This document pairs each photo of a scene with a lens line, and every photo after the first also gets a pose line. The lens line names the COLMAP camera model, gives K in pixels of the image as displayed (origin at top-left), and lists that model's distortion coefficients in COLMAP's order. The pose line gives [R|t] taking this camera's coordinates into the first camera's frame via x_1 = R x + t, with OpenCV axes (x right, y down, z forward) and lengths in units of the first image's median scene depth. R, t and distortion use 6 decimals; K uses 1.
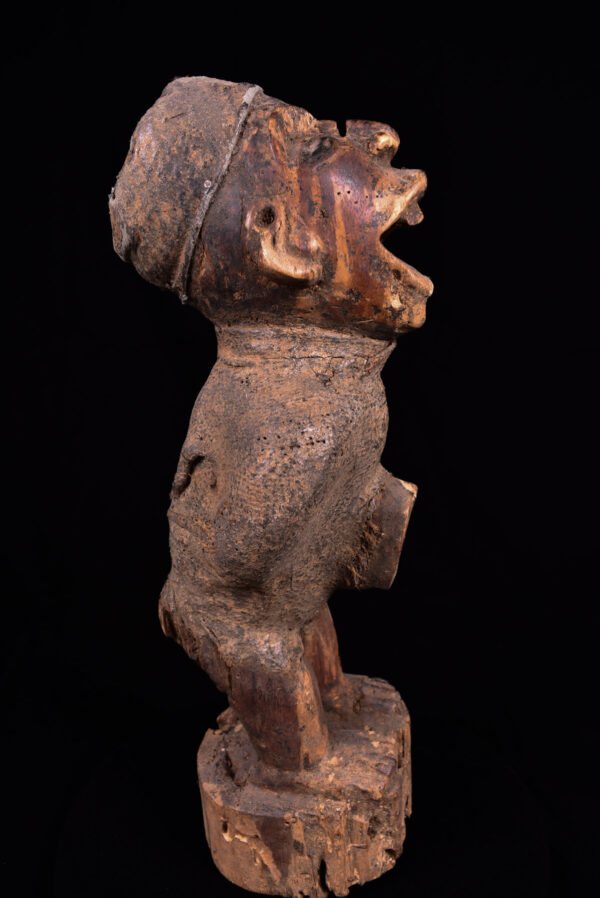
lens RADIAL K [[745.4, 0, 300.0], [0, 745.4, 448.5], [0, 0, 1]] dist [-0.091902, 0.009192]
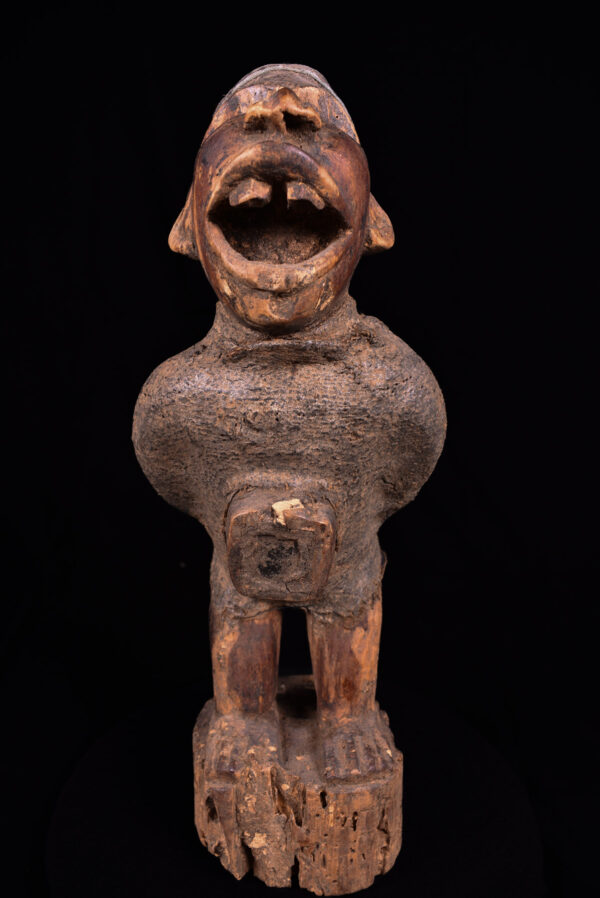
lens RADIAL K [[745.4, 0, 299.9], [0, 745.4, 449.6], [0, 0, 1]] dist [-0.091902, 0.009192]
pose [[0.154070, 0.332867, -0.930302, 1.069219], [-0.295865, 0.913884, 0.277994, -0.296676], [0.942723, 0.232413, 0.239286, 0.905715]]
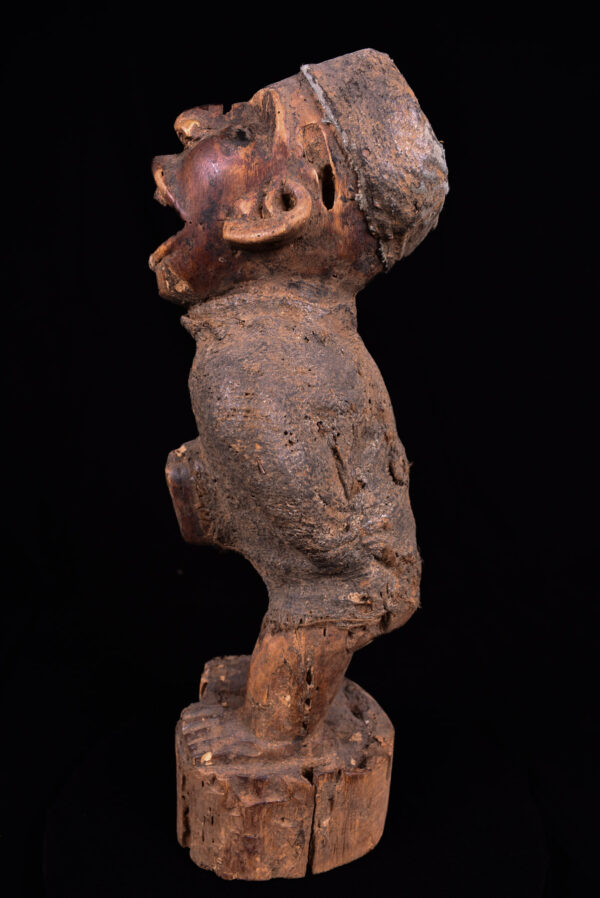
lens RADIAL K [[745.4, 0, 301.7], [0, 745.4, 448.4], [0, 0, 1]] dist [-0.091902, 0.009192]
pose [[-0.997513, 0.048080, -0.051544, 0.027079], [0.012049, 0.836799, 0.547377, -0.610464], [0.069449, 0.545394, -0.835297, 2.175037]]
